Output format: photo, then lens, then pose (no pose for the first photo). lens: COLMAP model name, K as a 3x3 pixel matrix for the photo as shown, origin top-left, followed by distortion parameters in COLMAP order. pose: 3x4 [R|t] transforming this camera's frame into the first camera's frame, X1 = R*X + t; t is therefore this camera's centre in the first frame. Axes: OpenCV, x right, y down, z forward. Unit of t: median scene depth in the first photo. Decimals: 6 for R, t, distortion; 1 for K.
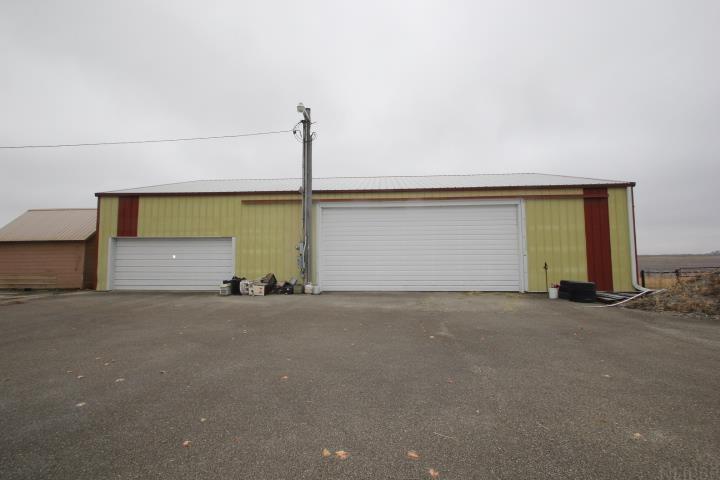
lens RADIAL K [[337.8, 0, 359.0], [0, 337.8, 240.0], [0, 0, 1]] dist [-0.002281, -0.007230]
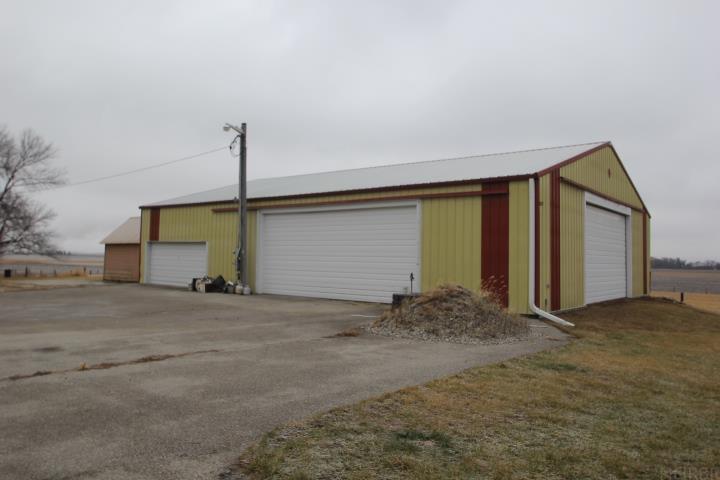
lens RADIAL K [[540.1, 0, 361.9], [0, 540.1, 237.3], [0, 0, 1]] dist [-0.047002, -0.001052]
pose [[0.829605, 0.000051, -0.558351, 1.124181], [-0.004825, 0.999963, -0.007077, -0.013722], [0.558330, 0.008565, 0.829575, -0.220994]]
